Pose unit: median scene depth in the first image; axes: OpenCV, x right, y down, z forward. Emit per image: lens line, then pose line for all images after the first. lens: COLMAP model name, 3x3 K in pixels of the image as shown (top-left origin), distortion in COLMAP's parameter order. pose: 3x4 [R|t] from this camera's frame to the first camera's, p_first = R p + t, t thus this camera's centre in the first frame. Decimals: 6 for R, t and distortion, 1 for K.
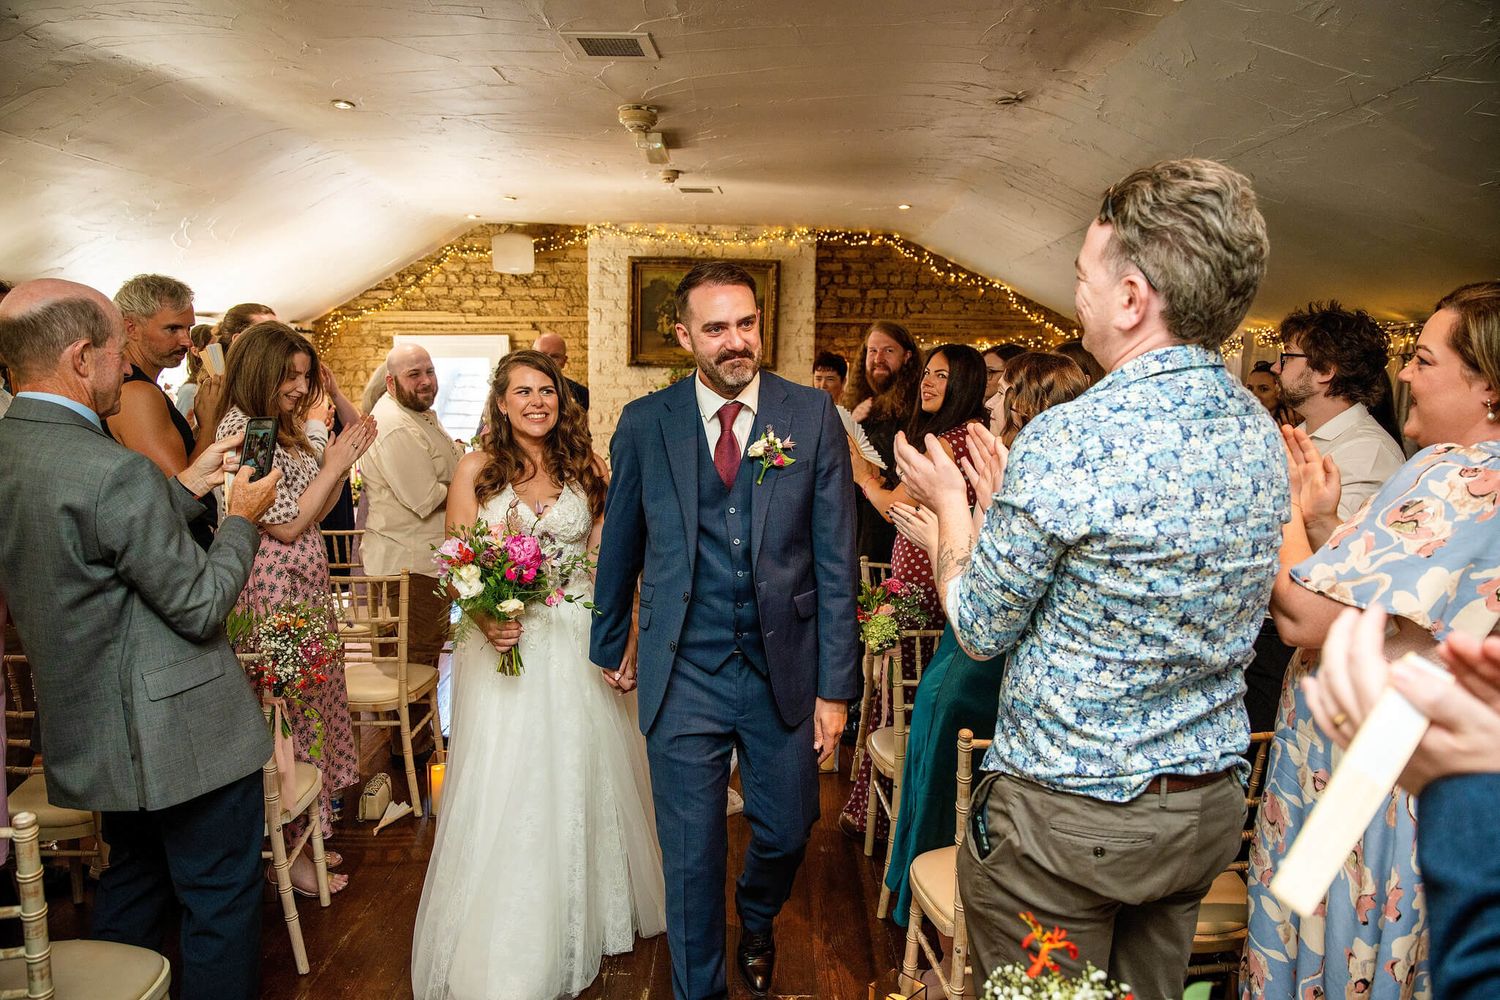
lens RADIAL K [[1044.7, 0, 750.0], [0, 1044.7, 500.0], [0, 0, 1]] dist [-0.016114, -0.001741]
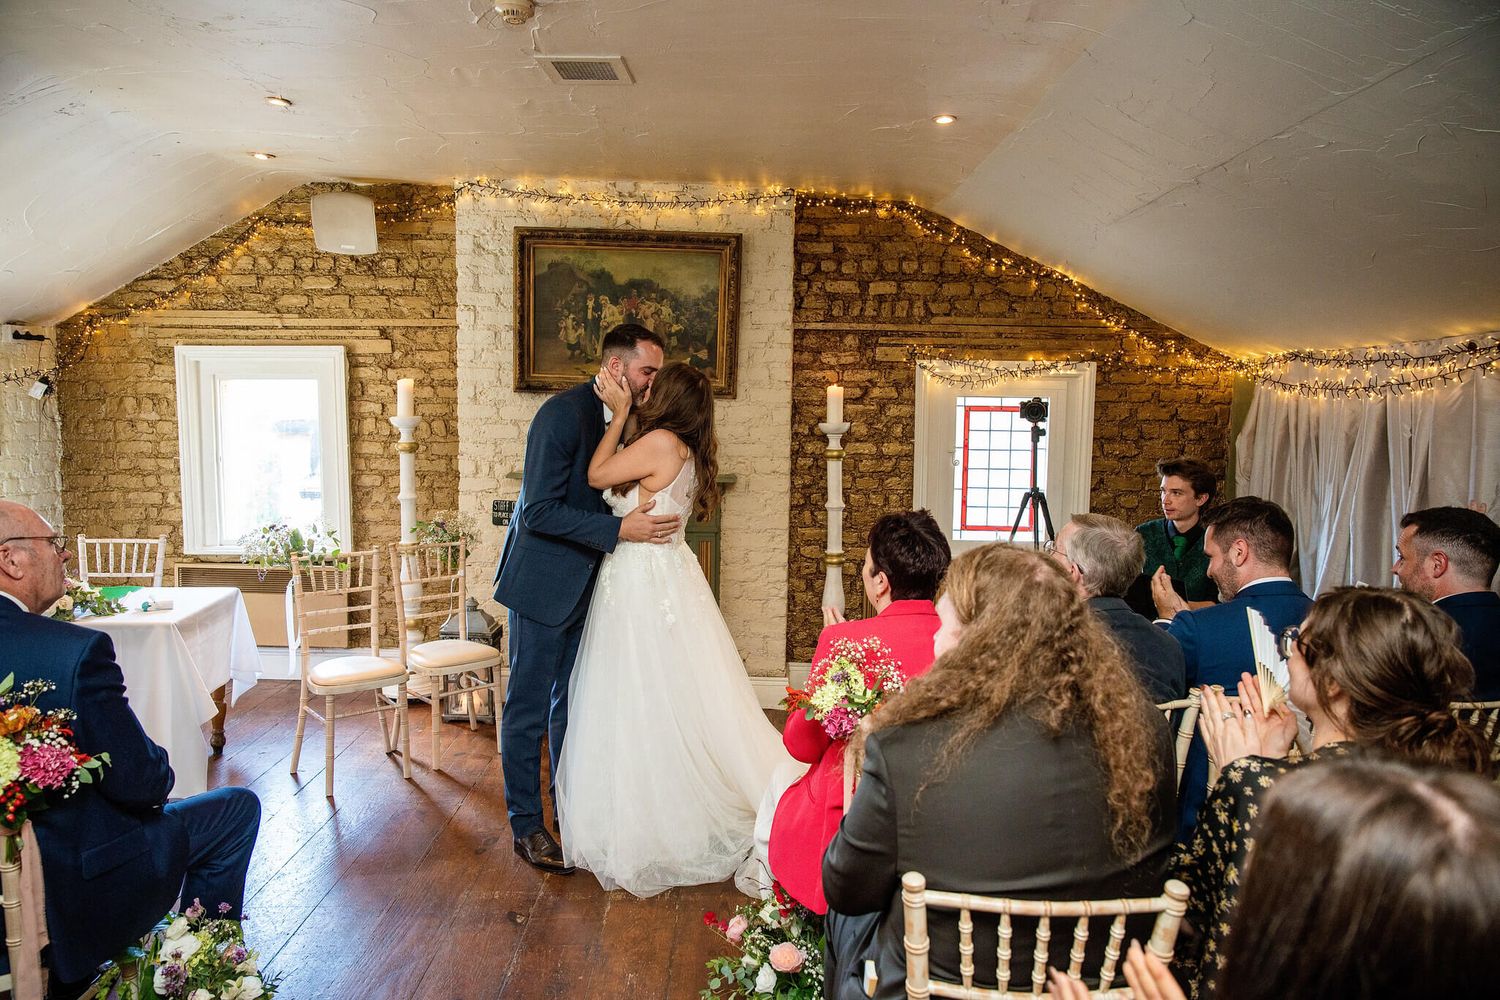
lens RADIAL K [[941.7, 0, 750.0], [0, 941.7, 500.0], [0, 0, 1]] dist [-0.033976, 0.030120]
pose [[0.999835, 0.001558, 0.018094, 0.023002], [-0.001185, 0.999787, -0.020617, -0.045060], [-0.018122, 0.020593, 0.999624, 0.386968]]
